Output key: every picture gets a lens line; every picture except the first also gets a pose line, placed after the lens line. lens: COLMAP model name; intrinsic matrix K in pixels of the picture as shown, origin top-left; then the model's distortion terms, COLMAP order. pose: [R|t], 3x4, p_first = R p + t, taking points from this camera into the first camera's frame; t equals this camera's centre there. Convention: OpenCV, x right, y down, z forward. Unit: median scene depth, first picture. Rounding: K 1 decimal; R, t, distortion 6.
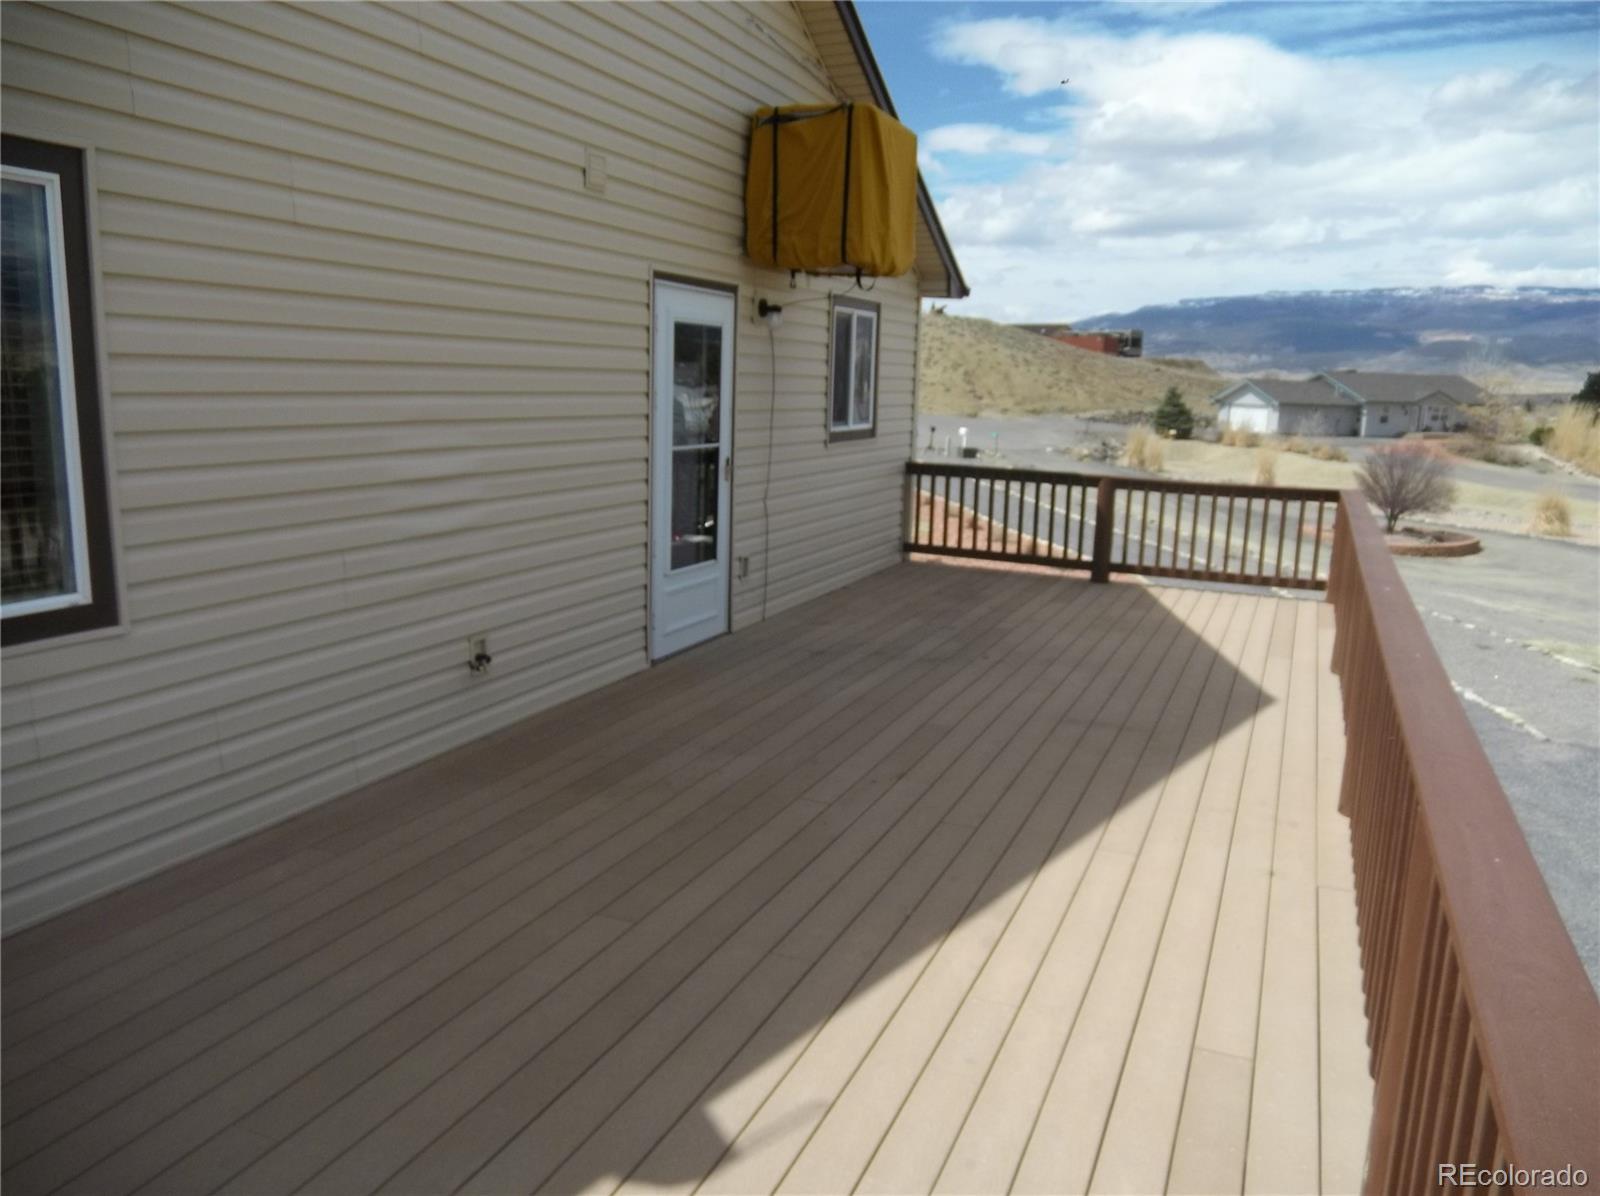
lens RADIAL K [[1205.6, 0, 801.4], [0, 1205.6, 602.0], [0, 0, 1]] dist [0.007367, 0.000137]
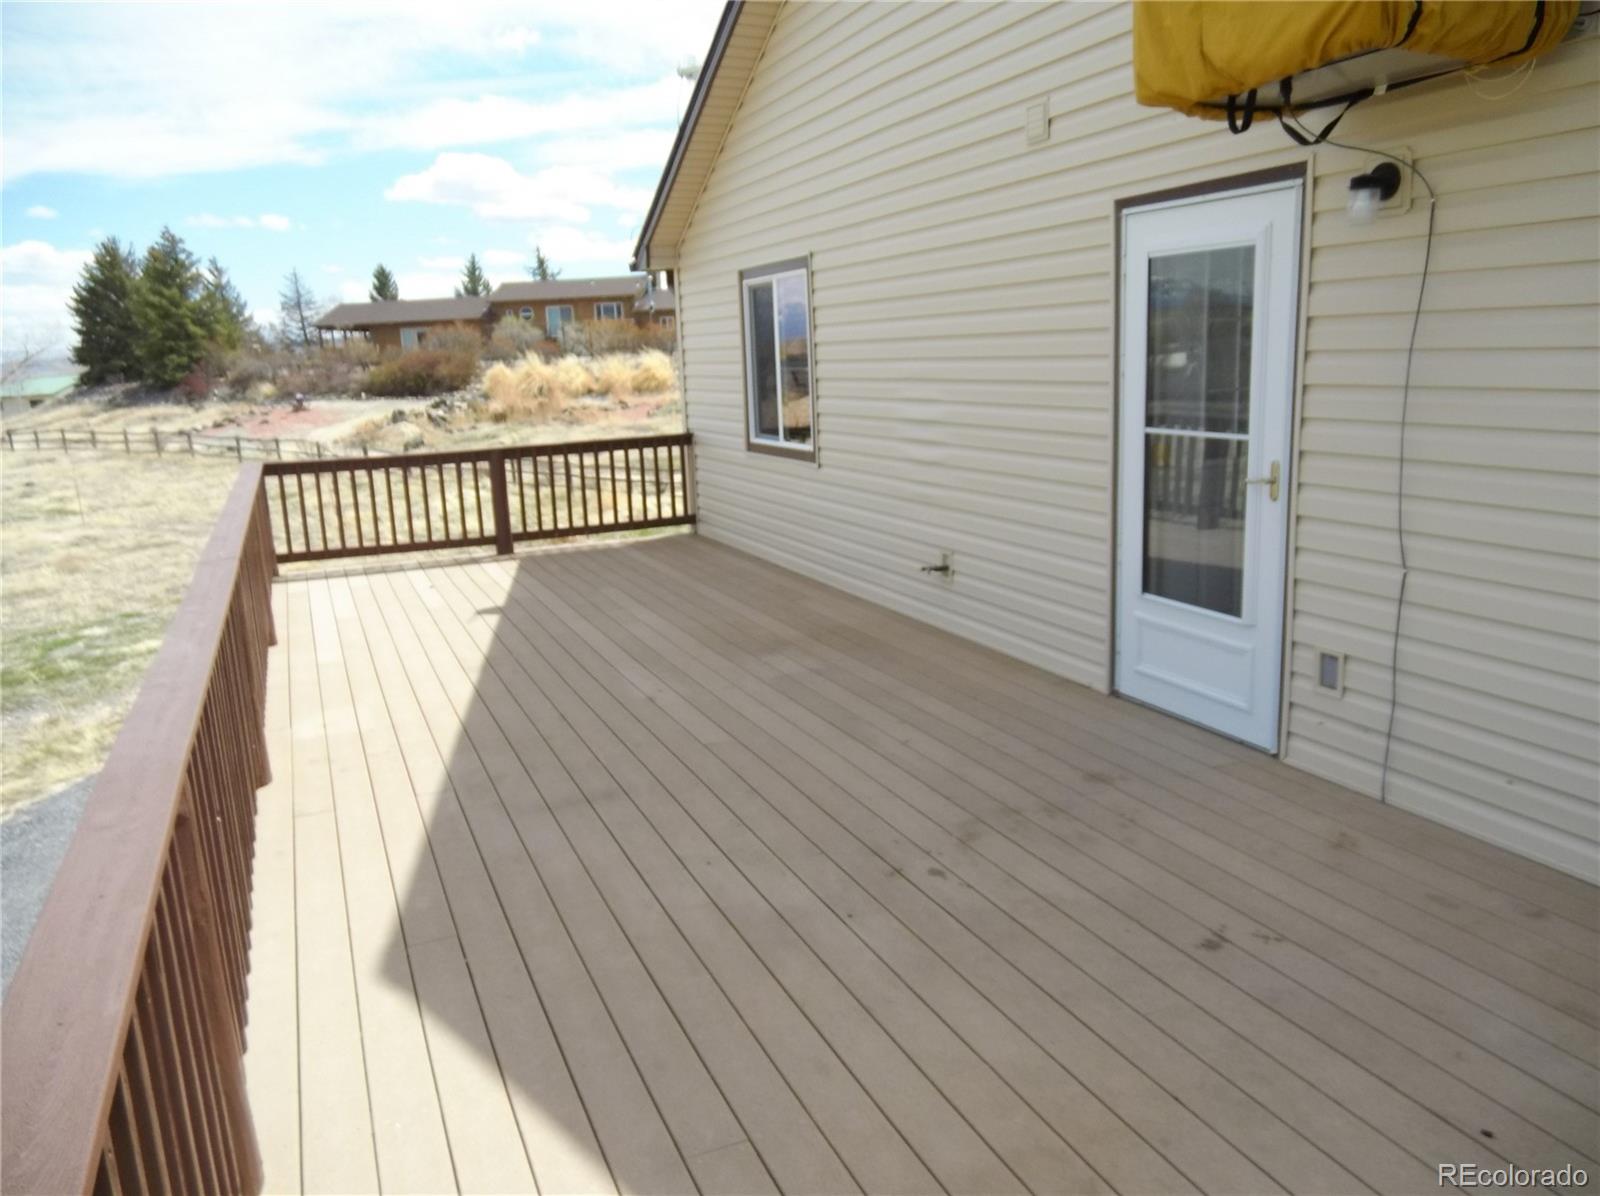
lens RADIAL K [[1205.6, 0, 800.6], [0, 1205.6, 599.5], [0, 0, 1]] dist [0.007367, 0.000137]
pose [[-0.697519, 0.152271, -0.700201, 0.594597], [-0.104691, 0.945020, 0.309801, -0.243023], [0.708878, 0.289397, -0.643228, 1.390690]]
